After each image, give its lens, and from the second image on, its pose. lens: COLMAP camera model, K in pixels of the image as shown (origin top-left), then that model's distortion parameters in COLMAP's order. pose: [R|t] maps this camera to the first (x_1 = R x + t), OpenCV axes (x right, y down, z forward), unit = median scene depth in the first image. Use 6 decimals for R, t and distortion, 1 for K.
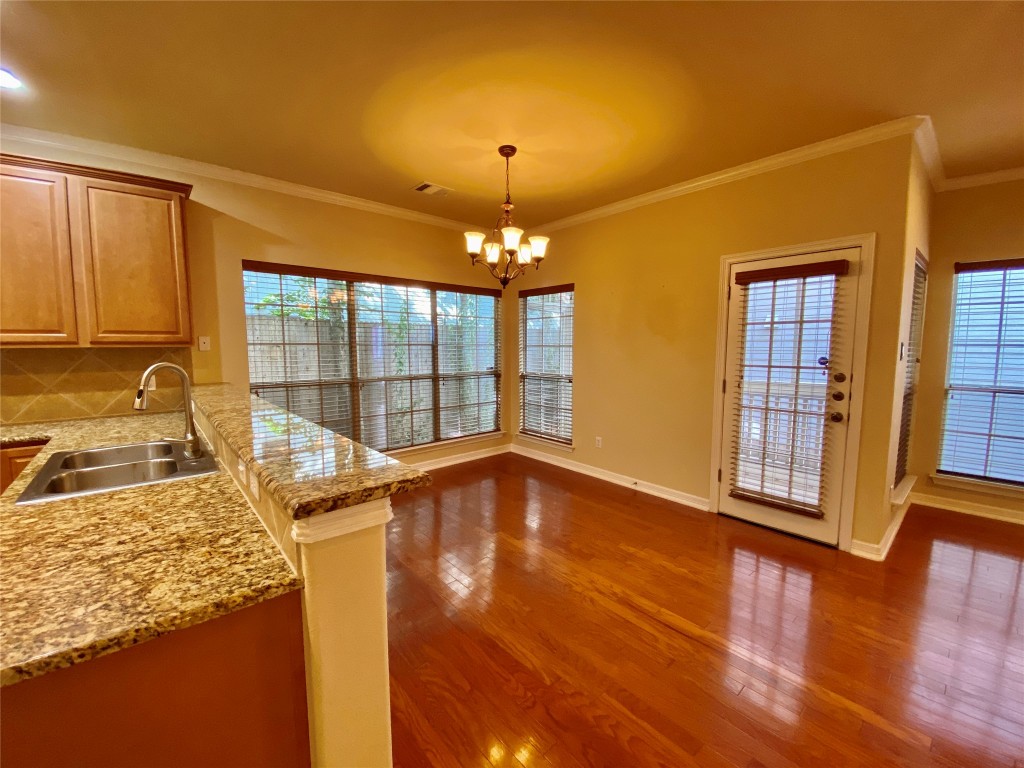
lens RADIAL K [[420.6, 0, 512.0], [0, 420.6, 384.0], [0, 0, 1]] dist [0.001659, 0.000078]
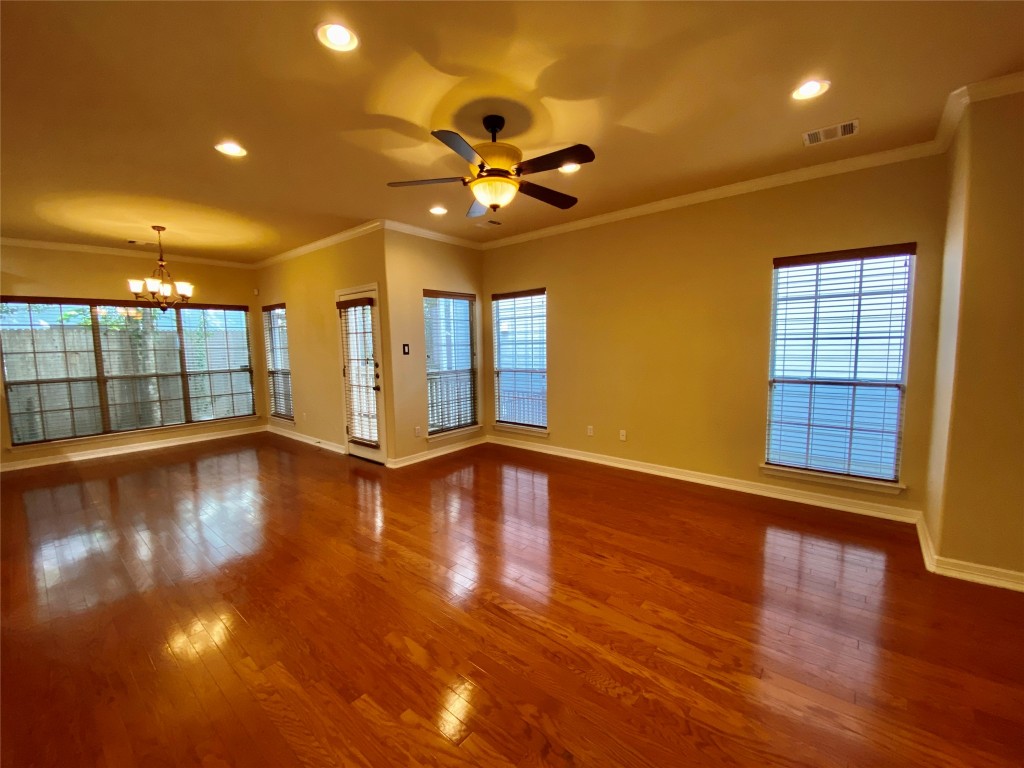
lens RADIAL K [[425.2, 0, 512.0], [0, 425.2, 384.0], [0, 0, 1]] dist [0.001312, -0.022061]
pose [[0.984927, -0.033310, 0.169734, 0.804932], [0.033060, 0.999444, 0.004300, 0.057467], [-0.169783, 0.001376, 0.985480, -0.629371]]
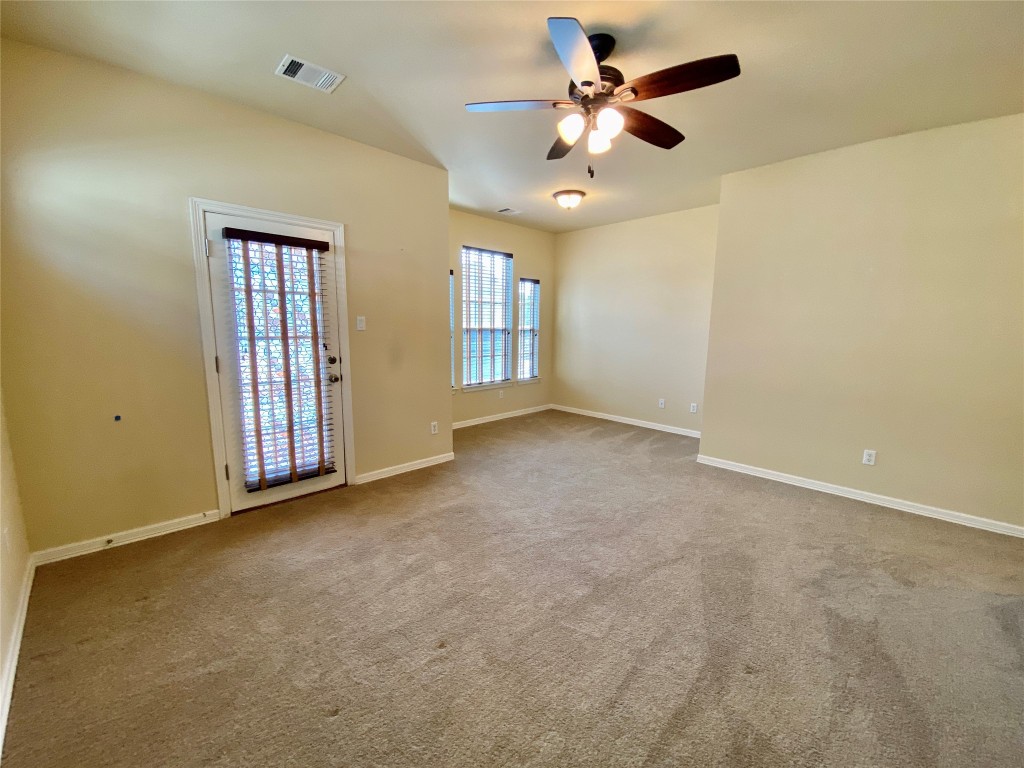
lens RADIAL K [[425.2, 0, 512.0], [0, 425.2, 384.0], [0, 0, 1]] dist [0.001312, -0.022061]
pose [[-0.082766, -0.153168, 0.984728, -0.336300], [0.064019, 0.985260, 0.158632, -0.048097], [-0.994511, 0.076170, -0.071741, 0.473529]]
